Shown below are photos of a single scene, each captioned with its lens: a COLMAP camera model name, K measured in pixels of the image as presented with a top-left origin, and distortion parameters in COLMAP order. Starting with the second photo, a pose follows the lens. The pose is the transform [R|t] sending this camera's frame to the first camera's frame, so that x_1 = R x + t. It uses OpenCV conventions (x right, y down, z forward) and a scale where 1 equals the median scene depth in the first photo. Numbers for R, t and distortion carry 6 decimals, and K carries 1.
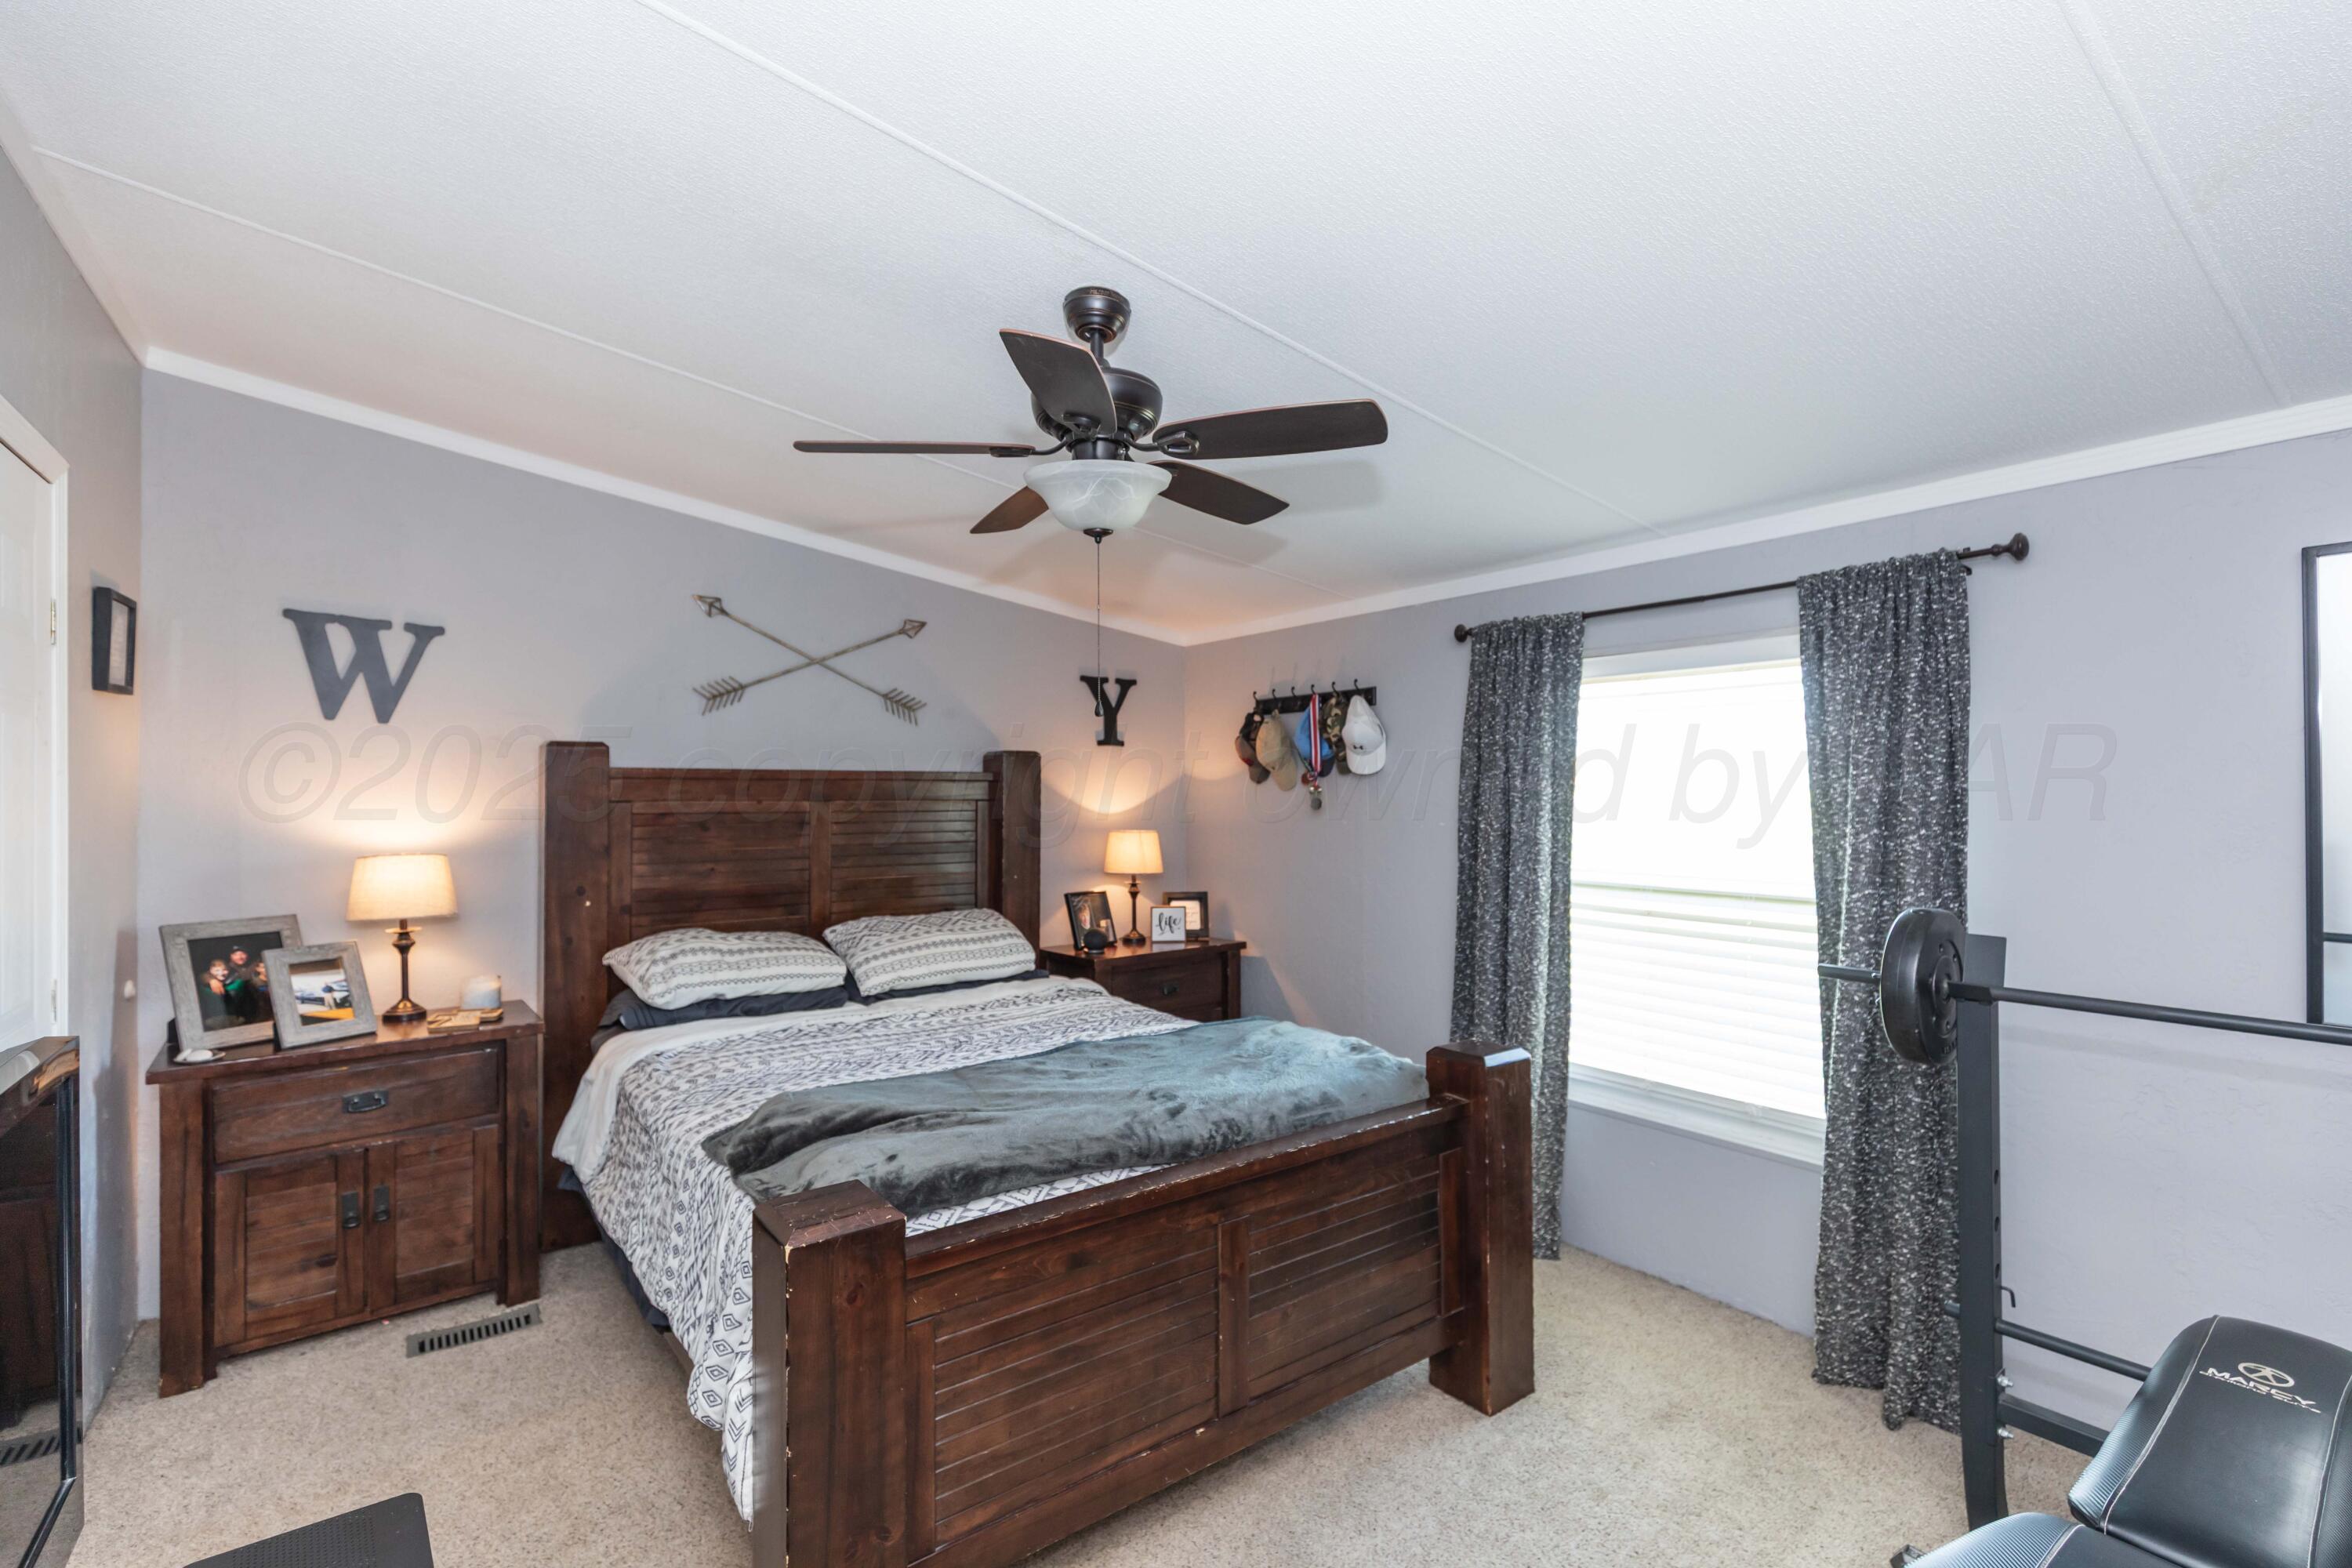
lens RADIAL K [[1061.5, 0, 1175.3], [0, 1061.5, 786.0], [0, 0, 1]] dist [0.001946, -0.000203]
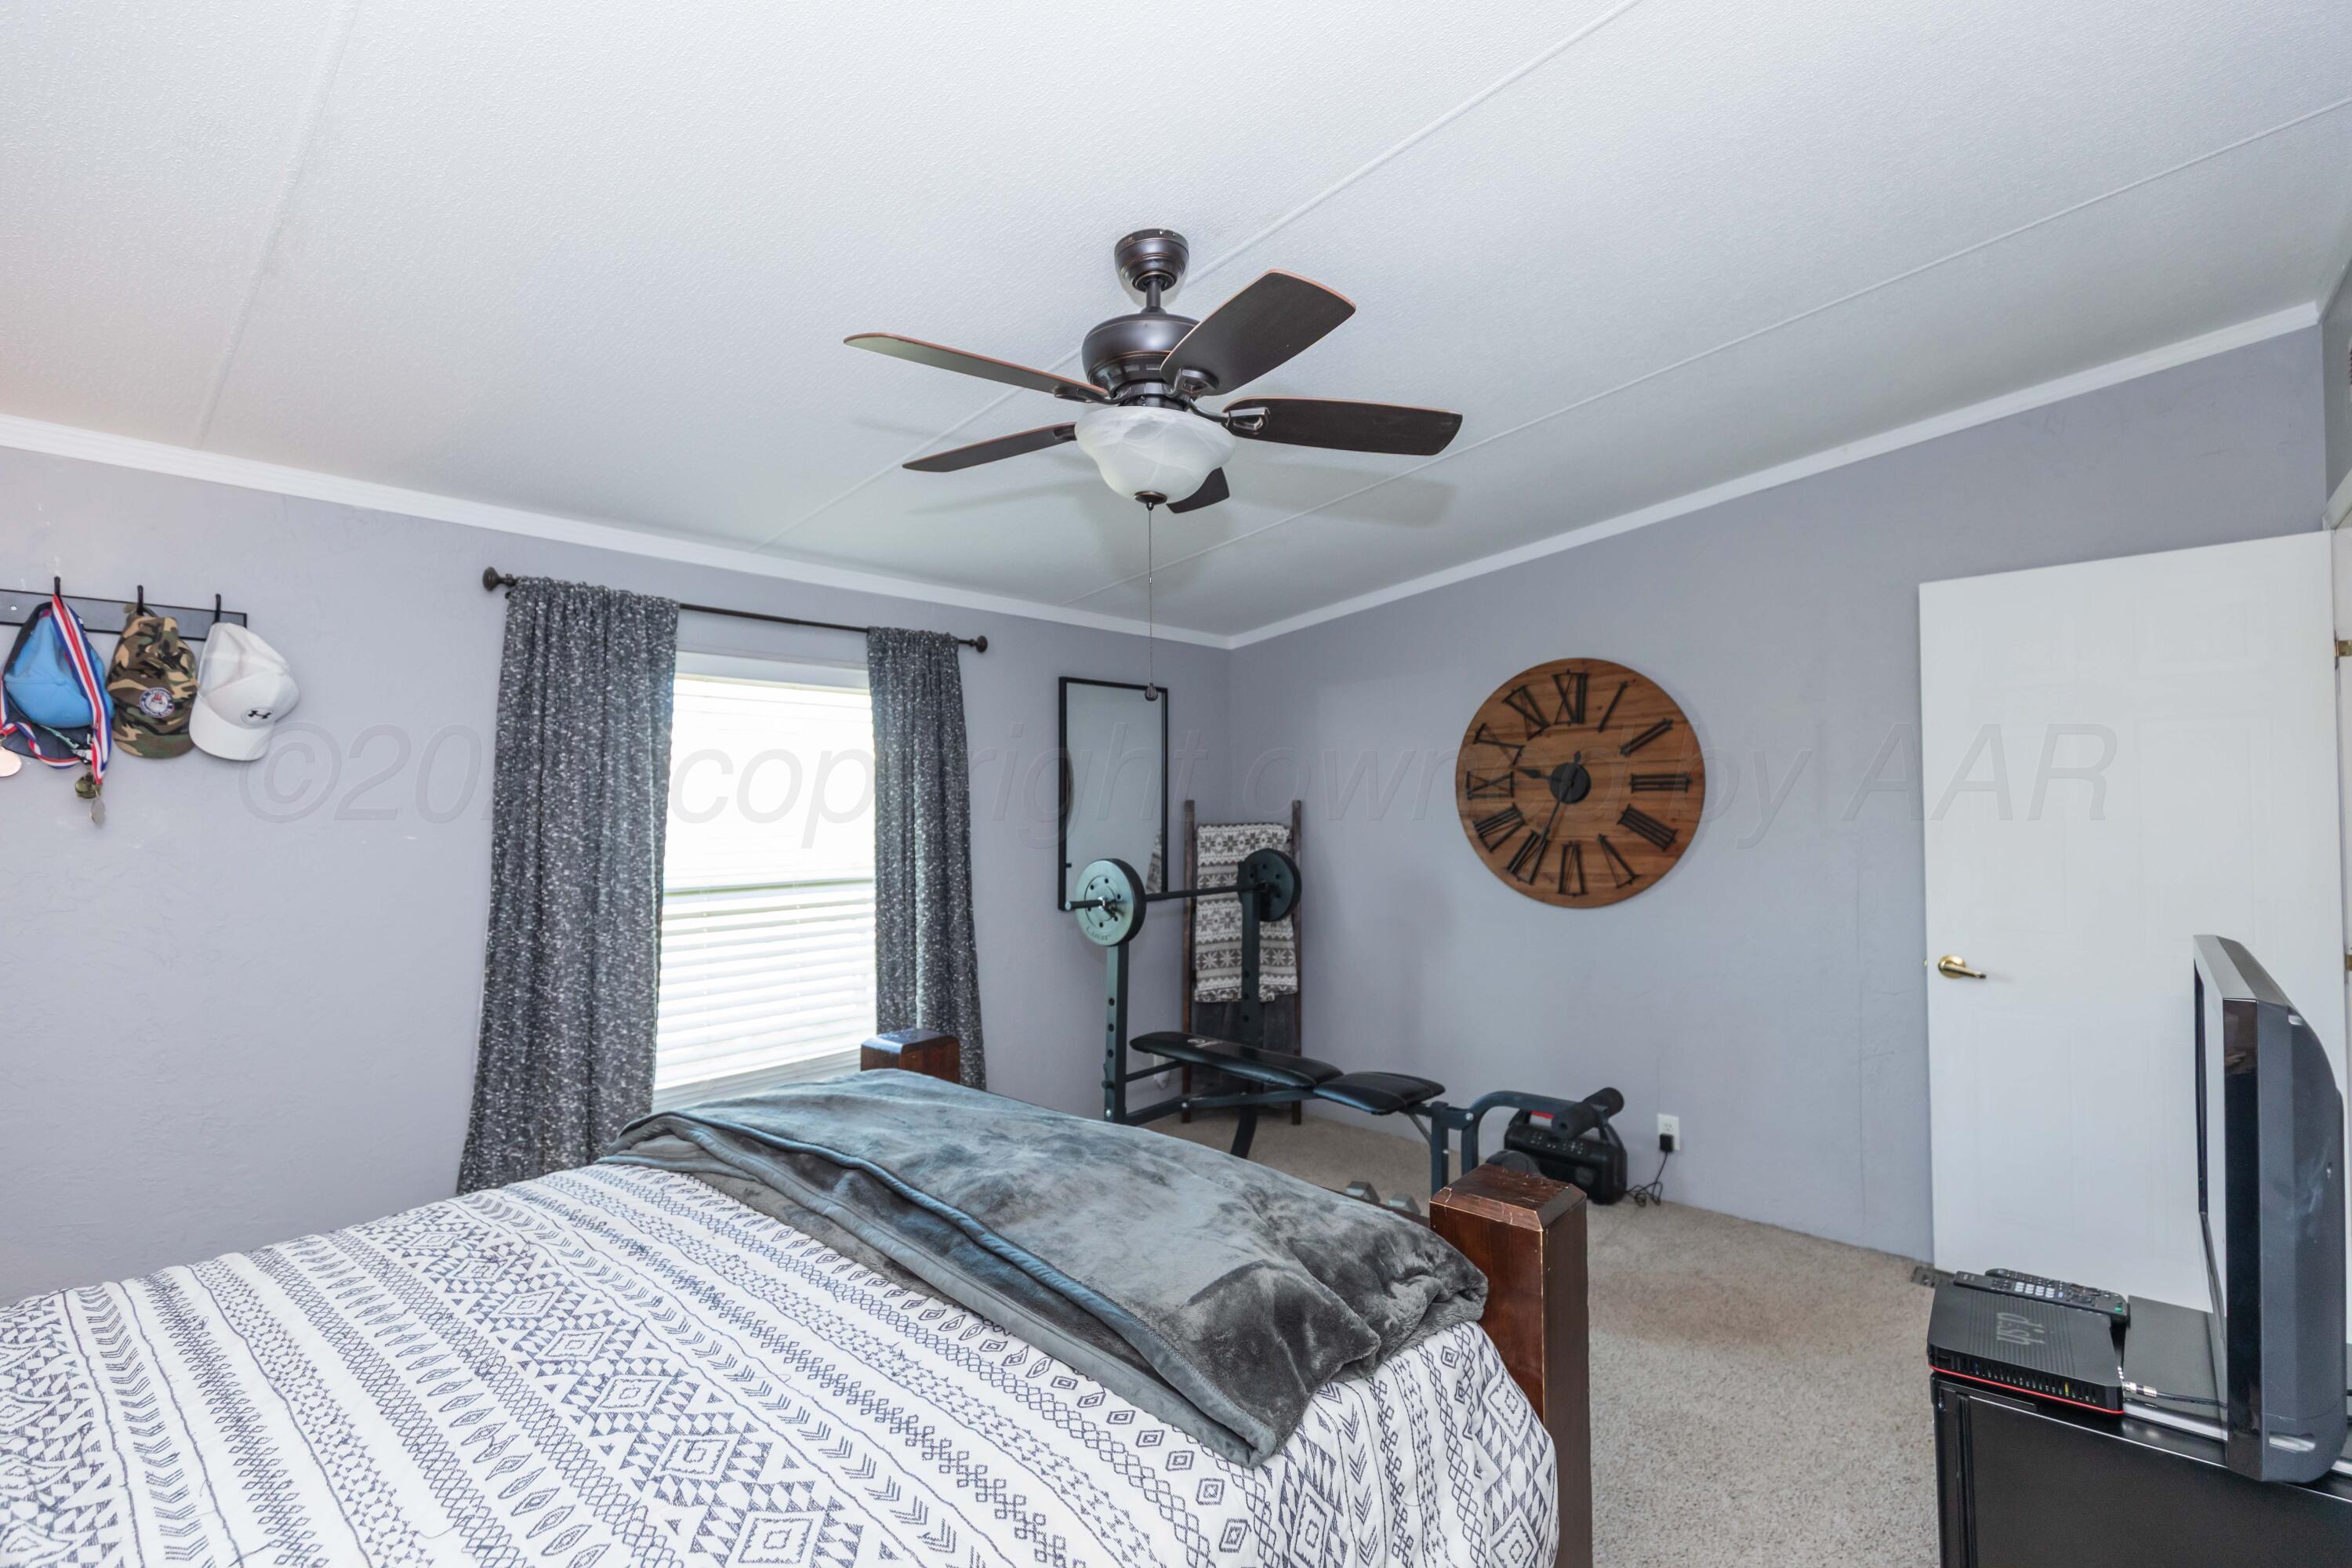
lens RADIAL K [[1058.7, 0, 1178.6], [0, 1058.7, 795.8], [0, 0, 1]] dist [0.001097, 0.000104]
pose [[-0.211384, 0.009273, 0.977359, -0.607670], [-0.001939, 0.999949, -0.009906, 0.016006], [-0.977401, -0.003989, -0.211355, 0.750688]]
